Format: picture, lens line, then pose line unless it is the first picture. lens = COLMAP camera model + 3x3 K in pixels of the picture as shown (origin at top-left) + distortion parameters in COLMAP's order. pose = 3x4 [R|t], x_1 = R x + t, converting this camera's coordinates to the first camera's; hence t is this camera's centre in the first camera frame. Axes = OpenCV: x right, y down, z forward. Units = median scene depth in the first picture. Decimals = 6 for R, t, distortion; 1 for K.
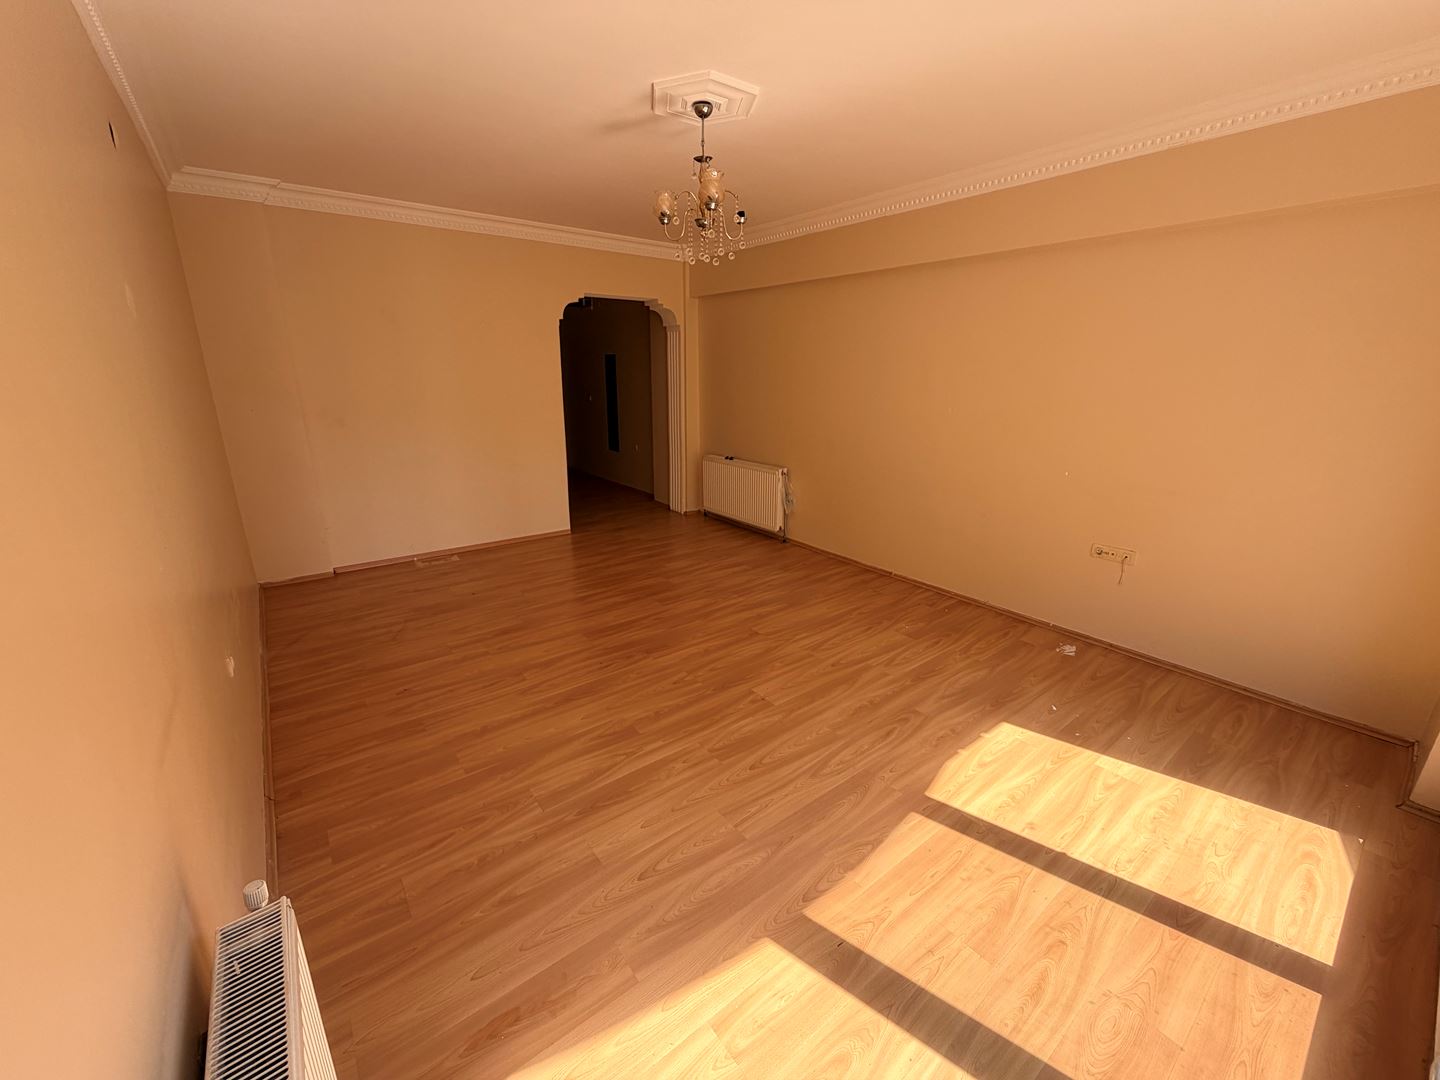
lens RADIAL K [[575.3, 0, 720.0], [0, 575.3, 540.0], [0, 0, 1]] dist [-0.000242, 0.000444]
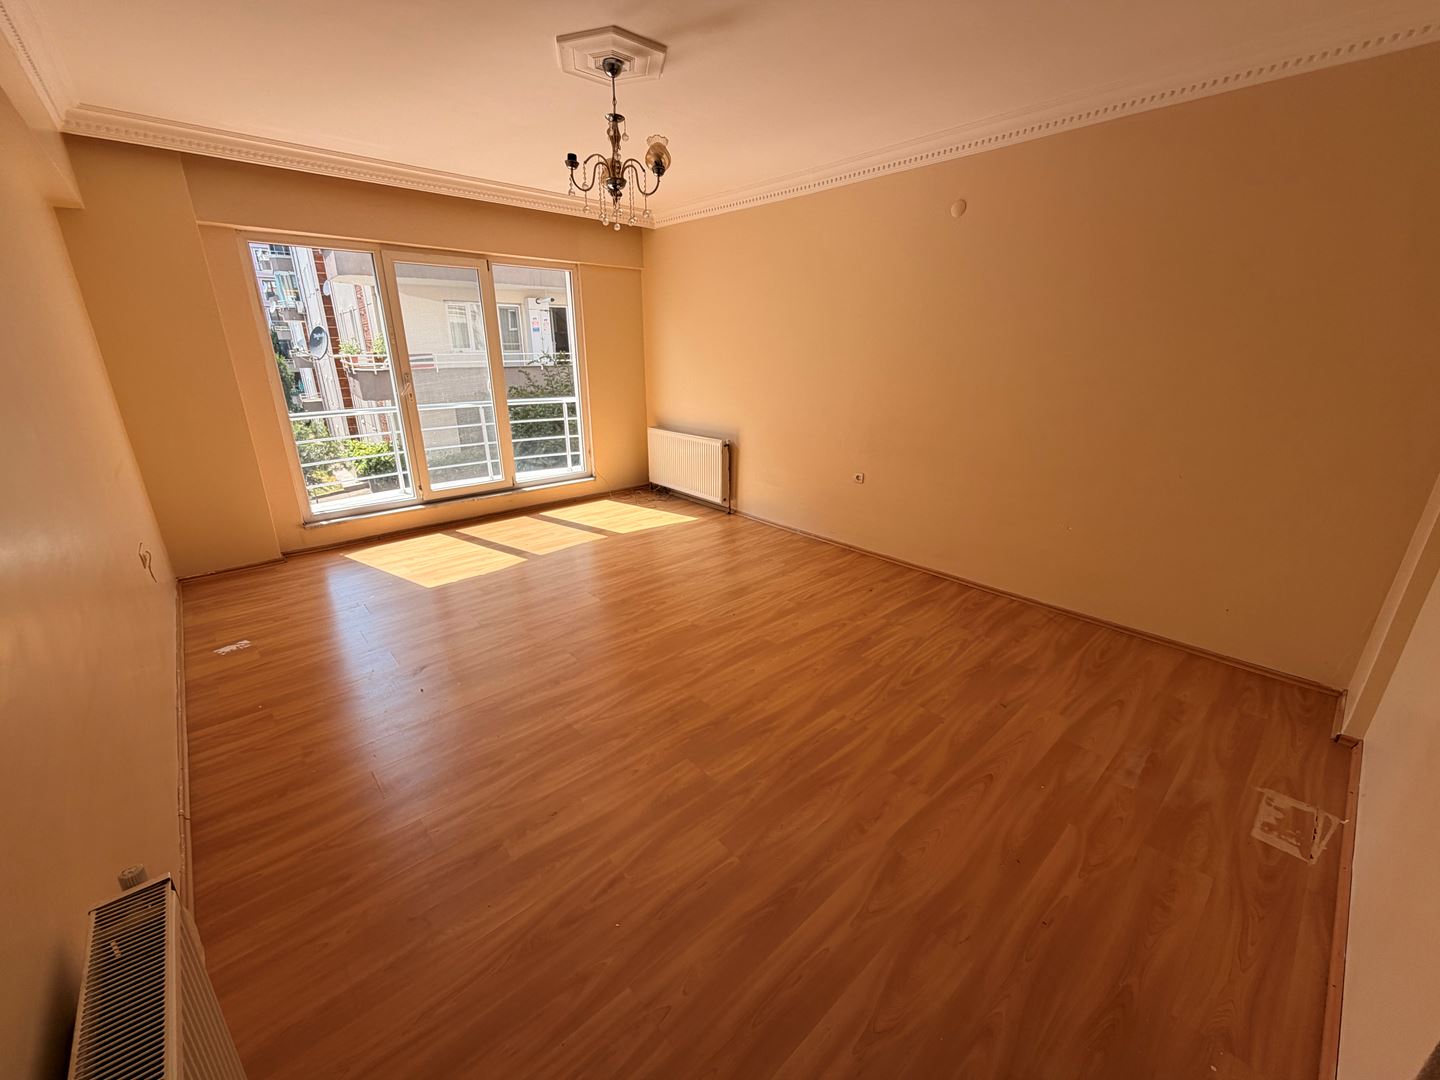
lens RADIAL K [[575.3, 0, 720.0], [0, 575.3, 540.0], [0, 0, 1]] dist [-0.000242, 0.000444]
pose [[-0.997090, 0.014883, -0.074762, -0.122980], [-0.031192, 0.815232, 0.578295, -0.643339], [0.069555, 0.578944, -0.812395, 2.202619]]
